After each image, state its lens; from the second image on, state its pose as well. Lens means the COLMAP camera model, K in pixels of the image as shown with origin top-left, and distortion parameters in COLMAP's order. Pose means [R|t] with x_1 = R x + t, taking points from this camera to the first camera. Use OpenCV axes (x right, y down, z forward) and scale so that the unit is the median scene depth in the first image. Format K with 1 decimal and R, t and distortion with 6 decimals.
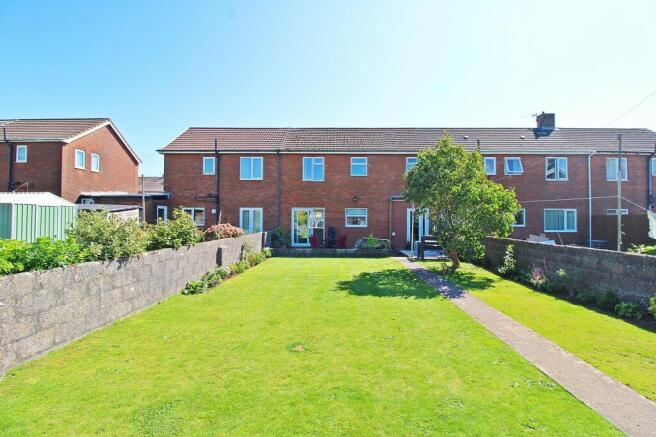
lens RADIAL K [[313.4, 0, 330.9], [0, 313.4, 216.6], [0, 0, 1]] dist [-0.009436, -0.004950]
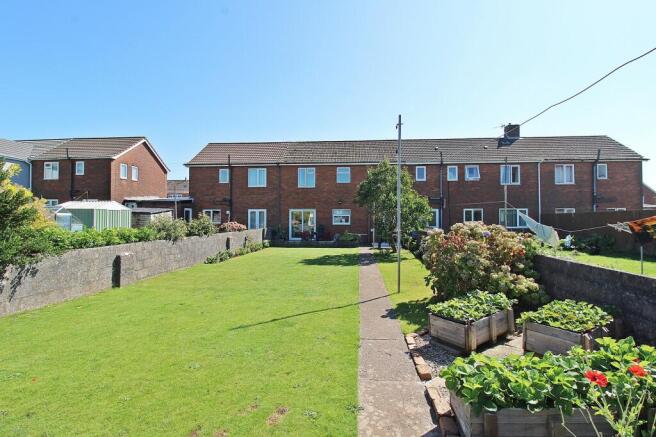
lens RADIAL K [[313.4, 0, 327.4], [0, 313.4, 218.0], [0, 0, 1]] dist [-0.009436, -0.004950]
pose [[0.997856, -0.004804, -0.065274, 0.107112], [0.005380, 0.999948, 0.008647, -0.002776], [0.065229, -0.008979, 0.997830, -0.230287]]
